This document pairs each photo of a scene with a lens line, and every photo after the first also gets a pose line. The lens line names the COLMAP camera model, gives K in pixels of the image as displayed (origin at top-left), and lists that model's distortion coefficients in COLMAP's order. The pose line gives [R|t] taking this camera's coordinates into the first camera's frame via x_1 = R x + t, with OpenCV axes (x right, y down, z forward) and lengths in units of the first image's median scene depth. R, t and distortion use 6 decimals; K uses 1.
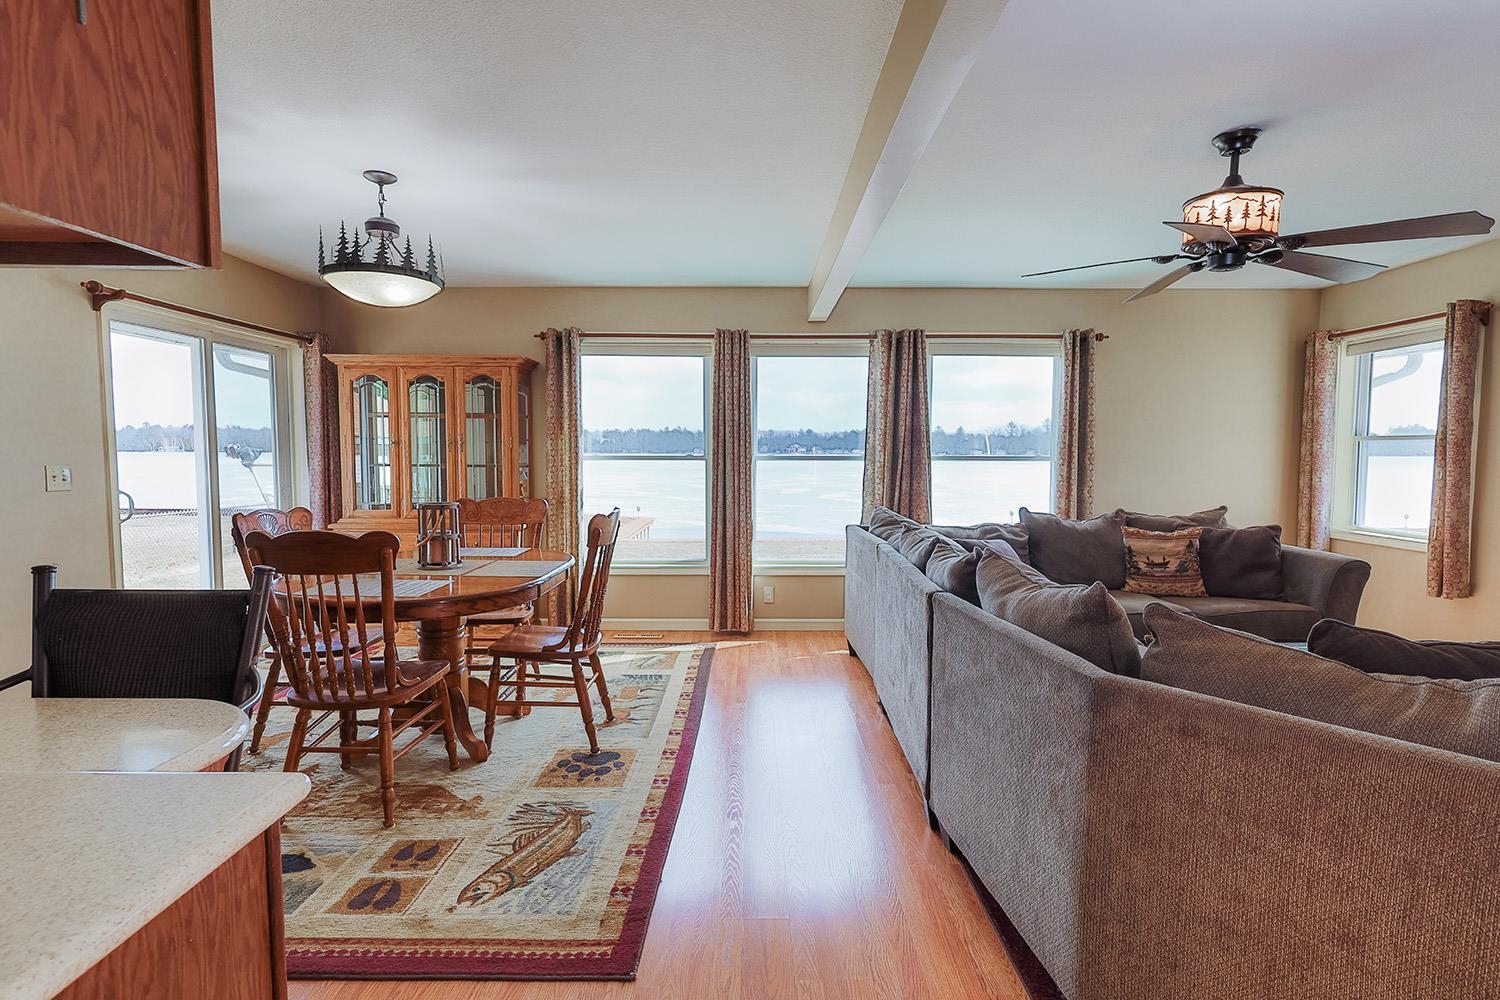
lens RADIAL K [[732.5, 0, 753.3], [0, 732.5, 498.8], [0, 0, 1]] dist [-0.000989, 0.000399]
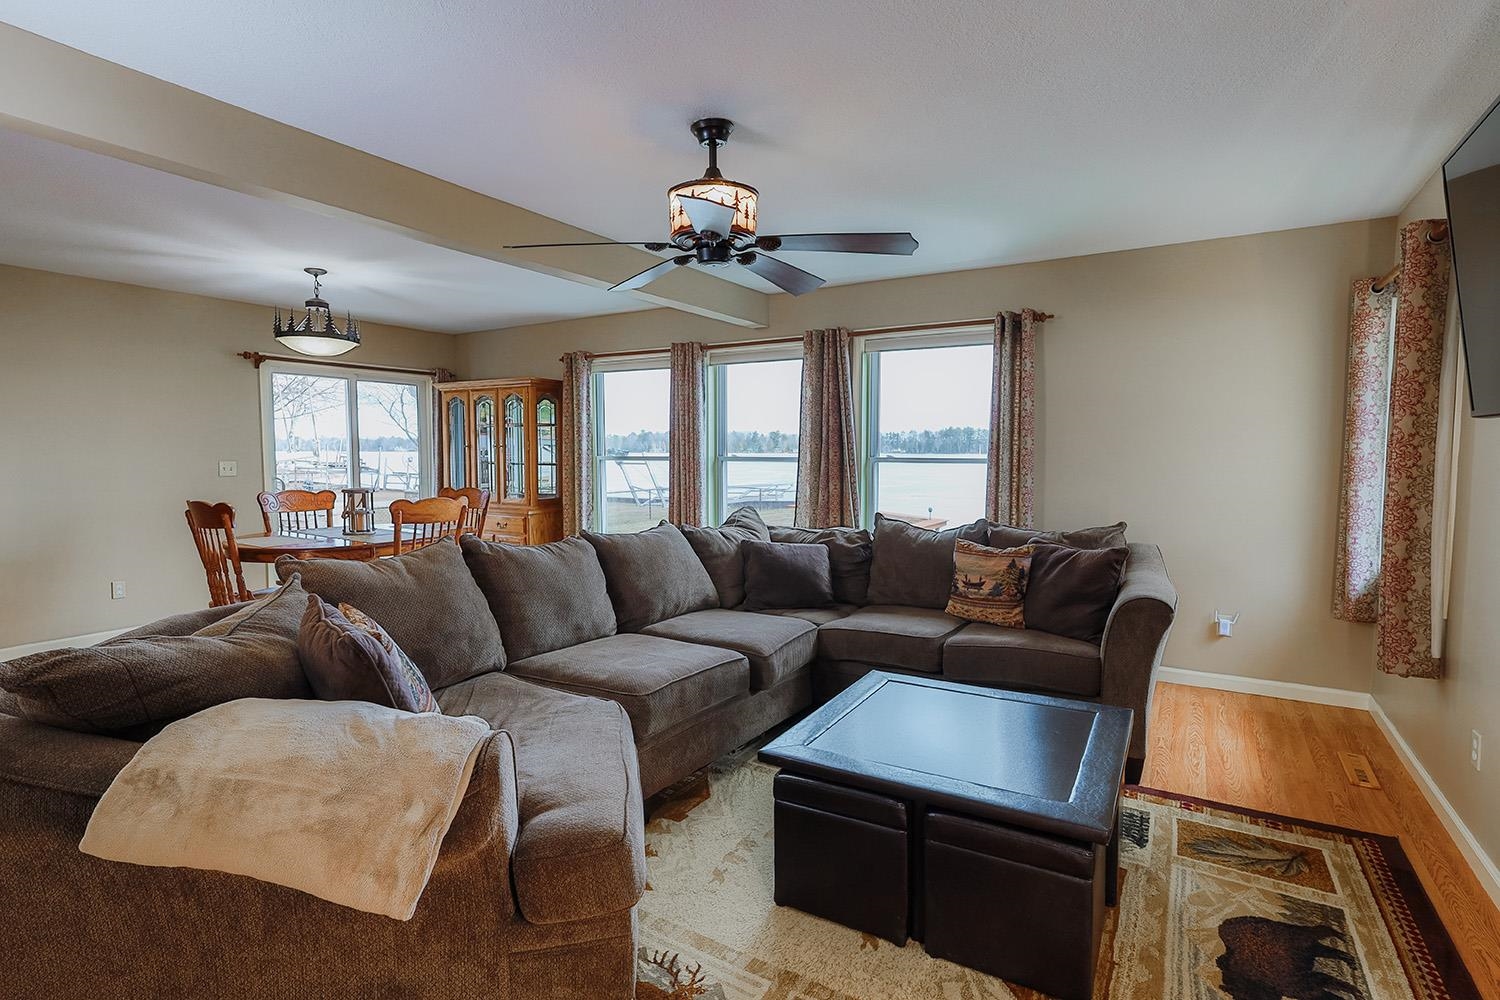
lens RADIAL K [[732.5, 0, 753.3], [0, 732.5, 498.8], [0, 0, 1]] dist [-0.000989, 0.000399]
pose [[0.856493, 0.032045, -0.515163, 0.770051], [-0.032612, 0.999436, 0.007950, -0.009228], [0.515128, 0.009991, 0.857055, 0.130468]]
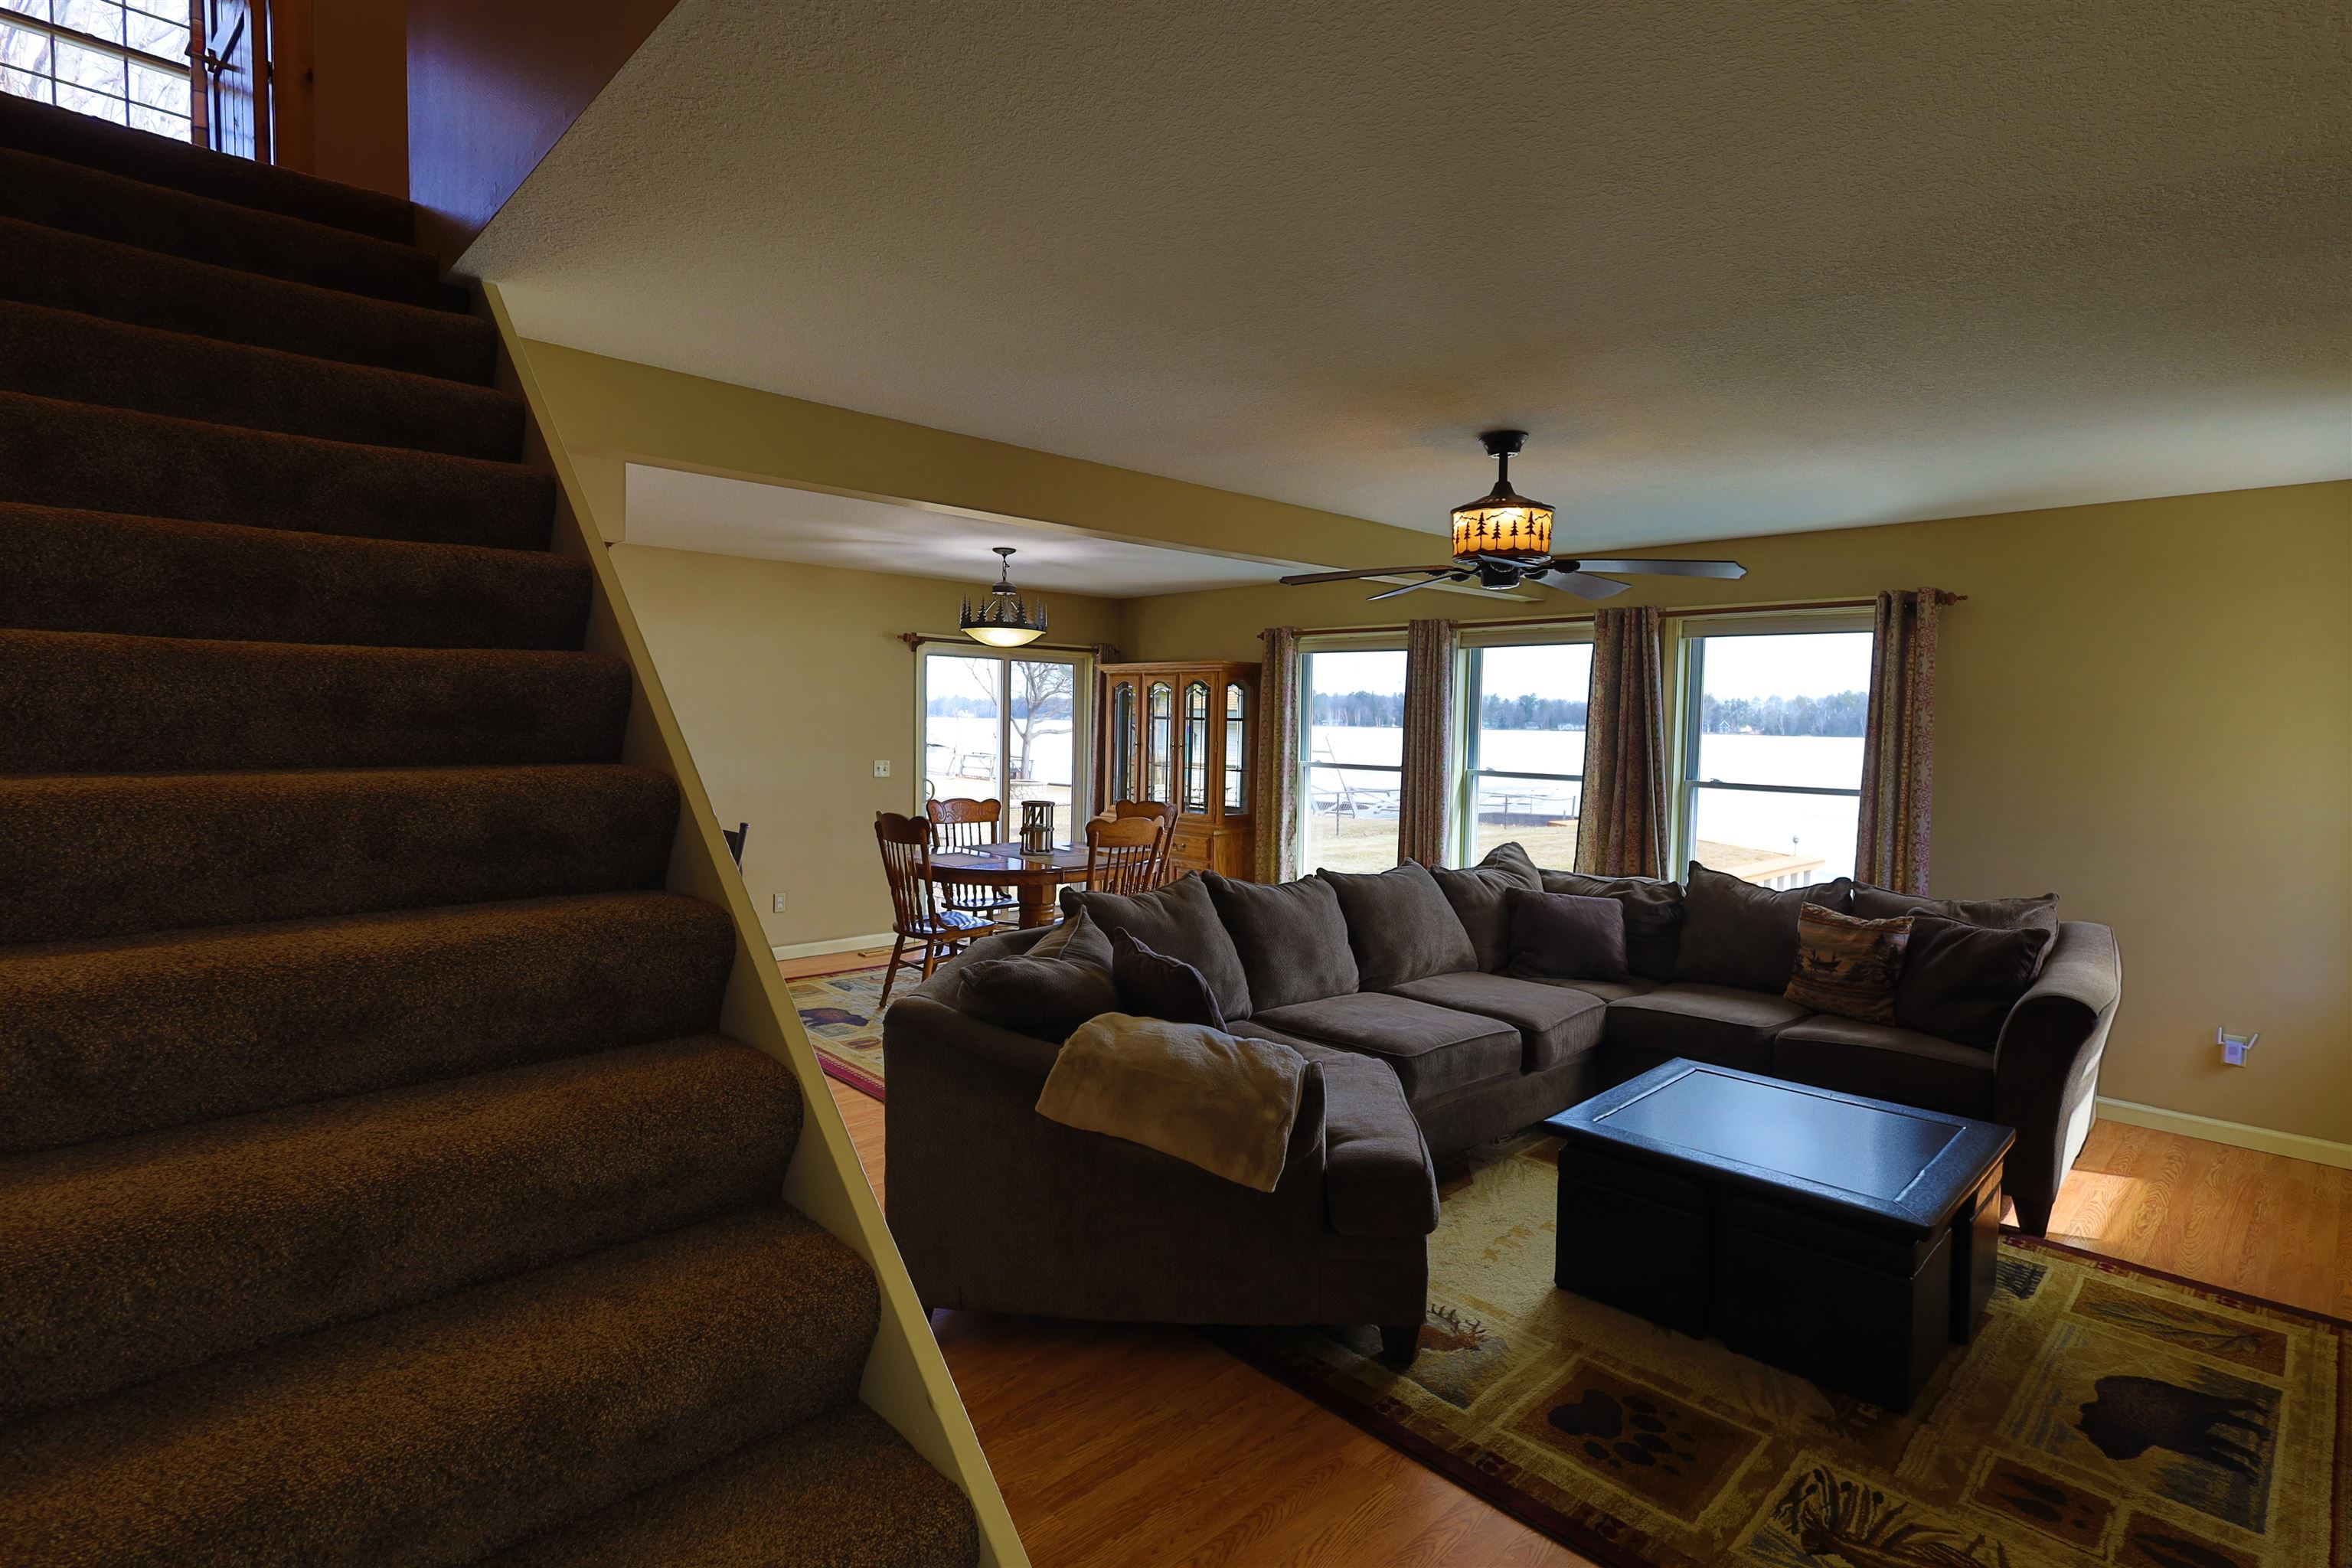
lens RADIAL K [[1148.5, 0, 1181.2], [0, 1148.5, 782.1], [0, 0, 1]] dist [-0.000989, 0.000399]
pose [[0.693115, 0.049116, -0.719151, 0.884232], [-0.063590, 0.997952, 0.006870, -0.043553], [0.718016, 0.040969, 0.694819, -0.134272]]
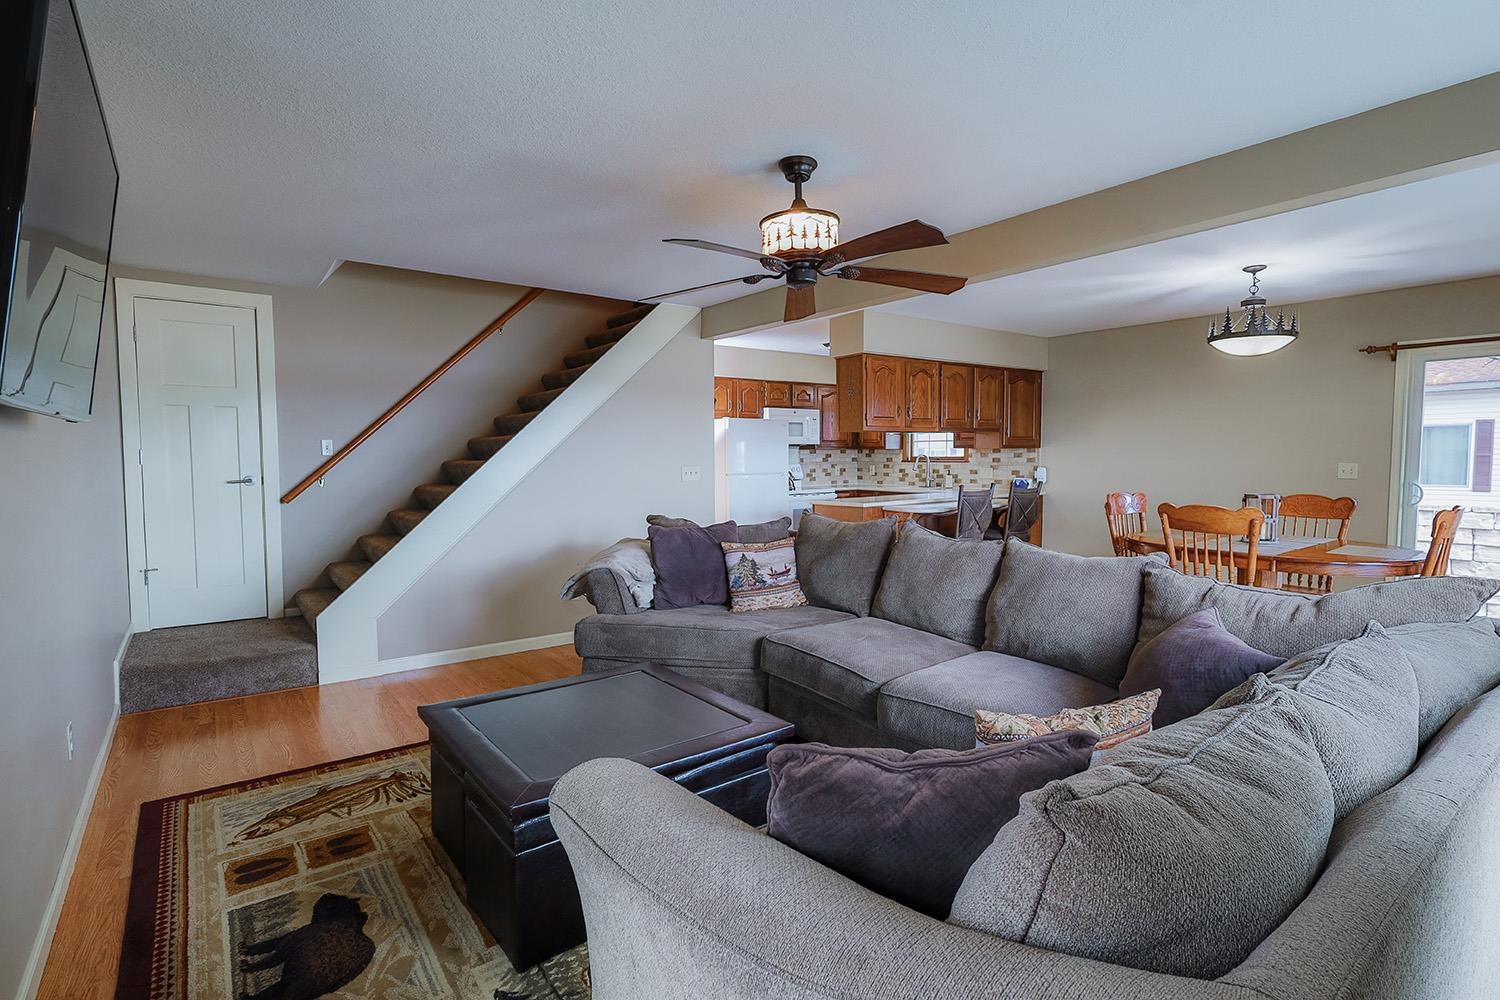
lens RADIAL K [[732.5, 0, 753.3], [0, 732.5, 498.8], [0, 0, 1]] dist [-0.000989, 0.000399]
pose [[-0.800095, 0.036044, -0.598790, 0.868784], [-0.036953, 0.993336, 0.109169, -0.076176], [0.598734, 0.109473, -0.793431, 1.181392]]
